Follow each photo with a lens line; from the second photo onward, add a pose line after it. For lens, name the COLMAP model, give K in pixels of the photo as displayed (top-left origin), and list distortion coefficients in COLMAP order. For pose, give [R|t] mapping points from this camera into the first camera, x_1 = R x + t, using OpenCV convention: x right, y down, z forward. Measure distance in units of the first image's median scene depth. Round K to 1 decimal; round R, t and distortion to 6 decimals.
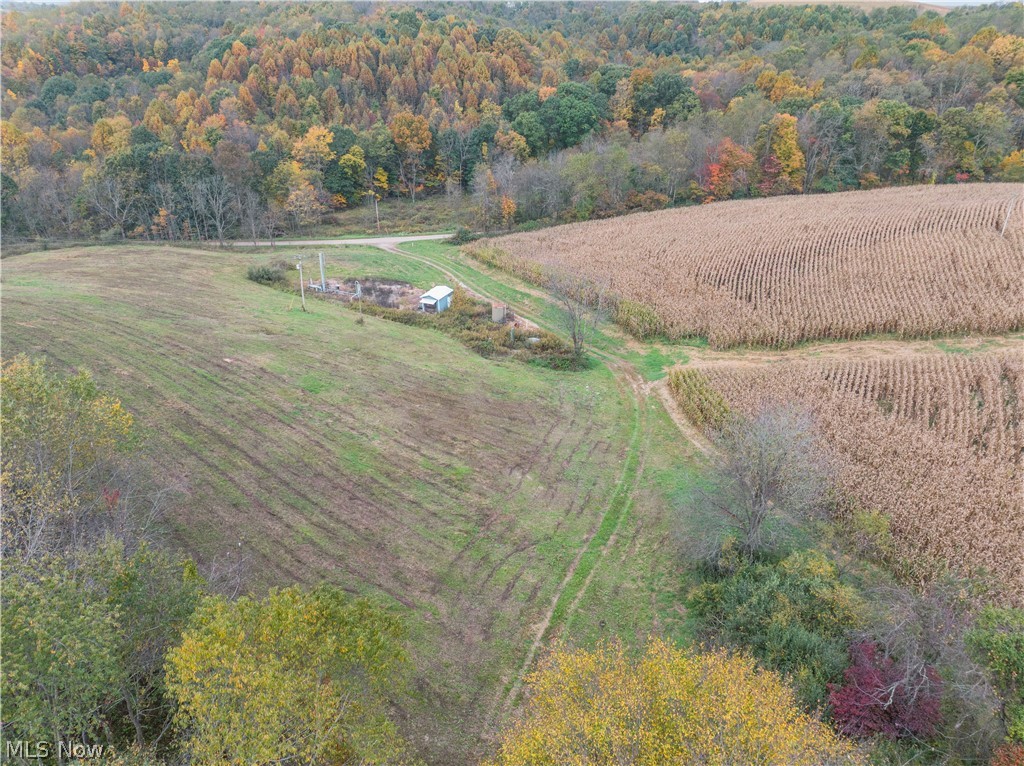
lens RADIAL K [[713.3, 0, 512.0], [0, 713.3, 383.0], [0, 0, 1]] dist [-0.039947, 0.005454]
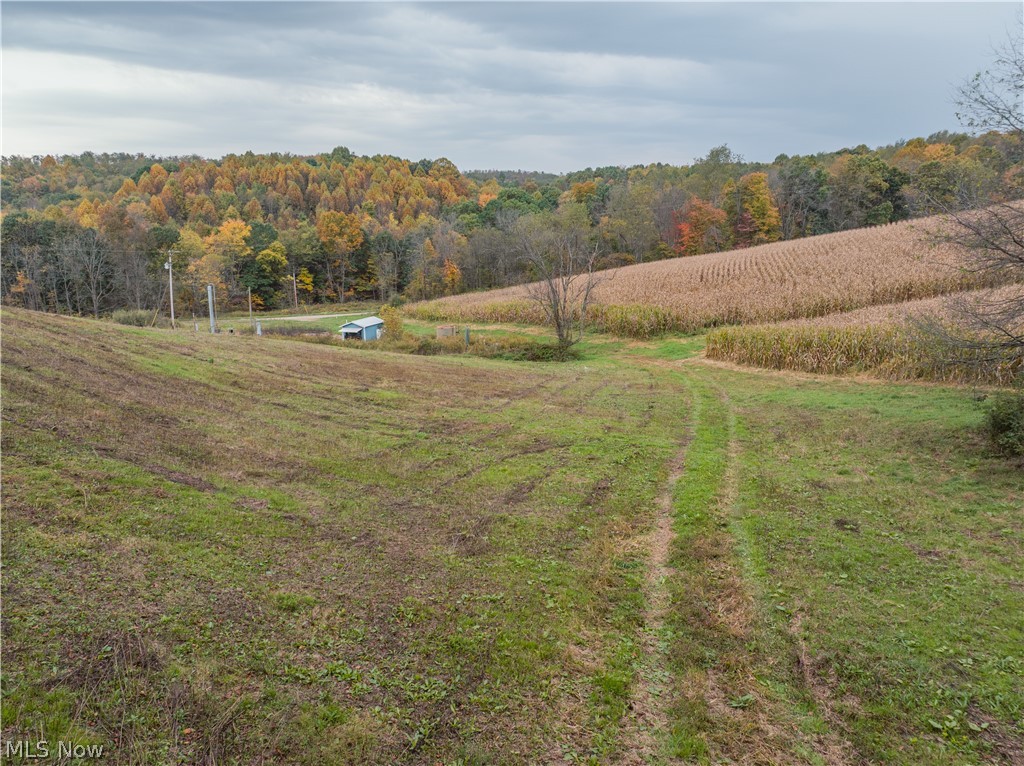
lens RADIAL K [[713.3, 0, 512.0], [0, 713.3, 383.0], [0, 0, 1]] dist [-0.039947, 0.005454]
pose [[0.995720, -0.027089, 0.088366, -0.009140], [0.049637, 0.963238, -0.264024, 0.080748], [-0.077966, 0.267280, 0.960460, 0.160069]]
